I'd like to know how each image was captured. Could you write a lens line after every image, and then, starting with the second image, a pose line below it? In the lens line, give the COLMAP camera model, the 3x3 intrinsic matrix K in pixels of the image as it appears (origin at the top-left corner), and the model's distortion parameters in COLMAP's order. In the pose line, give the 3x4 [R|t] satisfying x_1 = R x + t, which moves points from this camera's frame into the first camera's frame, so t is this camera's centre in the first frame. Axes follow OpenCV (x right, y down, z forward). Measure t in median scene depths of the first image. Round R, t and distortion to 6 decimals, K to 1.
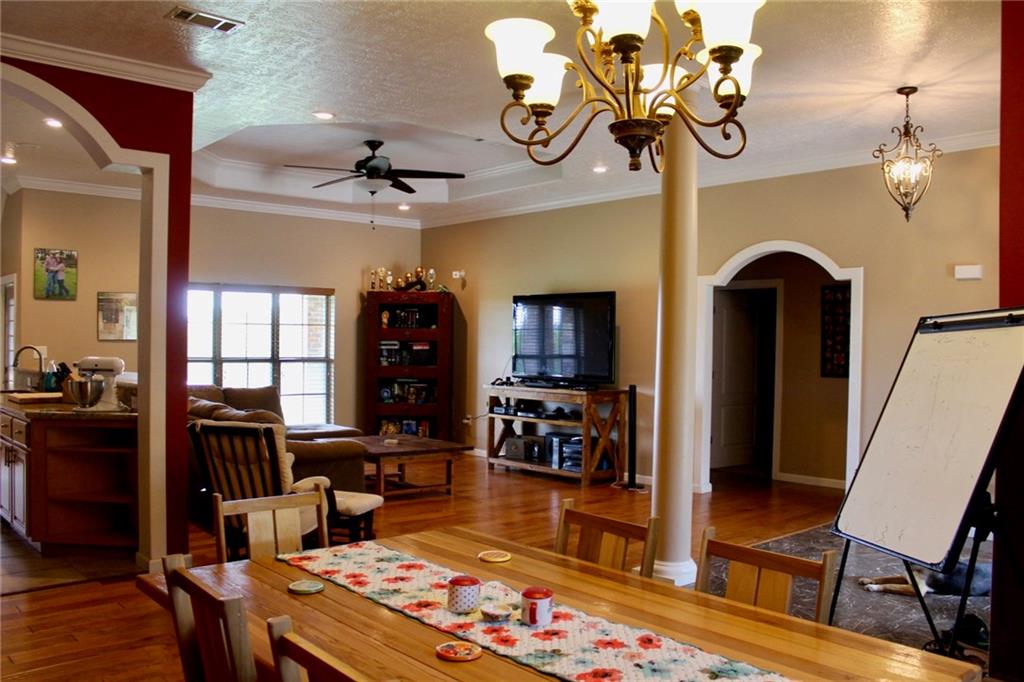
lens RADIAL K [[844.5, 0, 512.0], [0, 844.5, 341.0], [0, 0, 1]] dist [-0.082031, 0.005441]
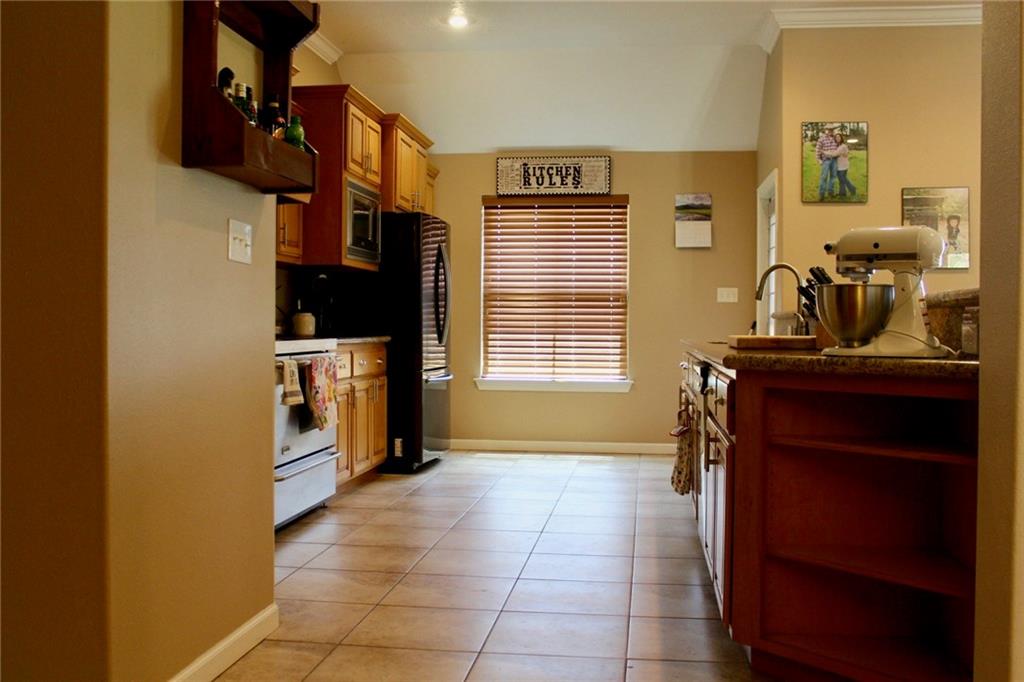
lens RADIAL K [[1022.0, 0, 512.0], [0, 1022.0, 341.0], [0, 0, 1]] dist [-0.073447, -0.001215]
pose [[0.663162, 0.008068, -0.748432, -0.147812], [0.002594, 0.999911, 0.013078, 0.041824], [0.748471, -0.010614, 0.663082, 0.318537]]
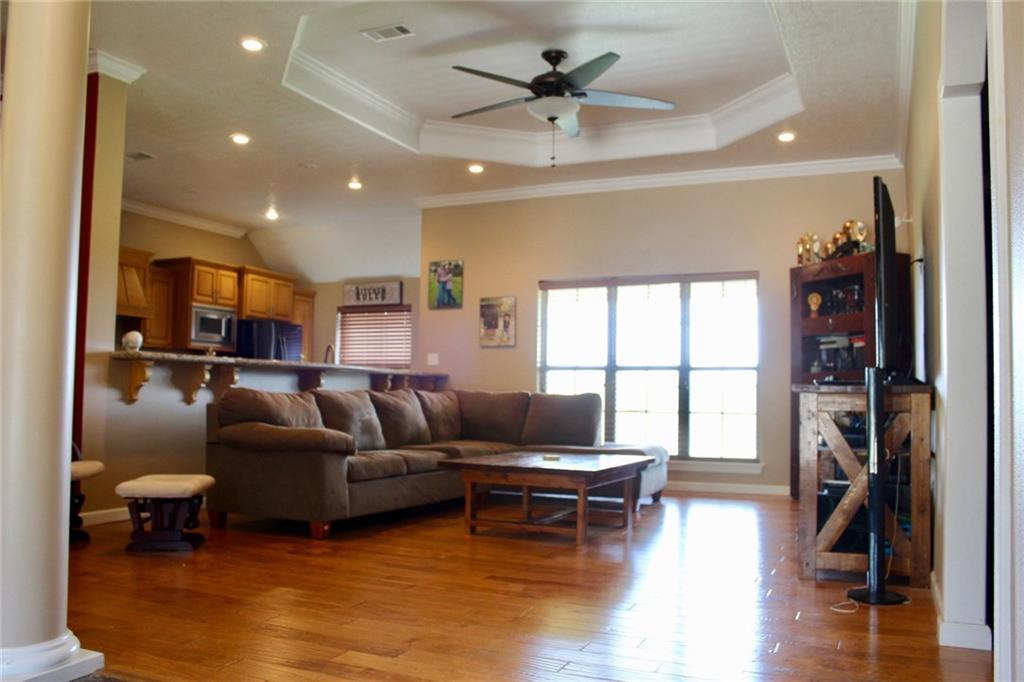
lens RADIAL K [[844.5, 0, 512.0], [0, 844.5, 341.0], [0, 0, 1]] dist [-0.082031, 0.005441]
pose [[0.402849, -0.059478, -0.913332, 0.454733], [-0.004478, 0.997746, -0.066951, 0.061807], [0.915256, 0.031061, 0.401675, 0.651085]]
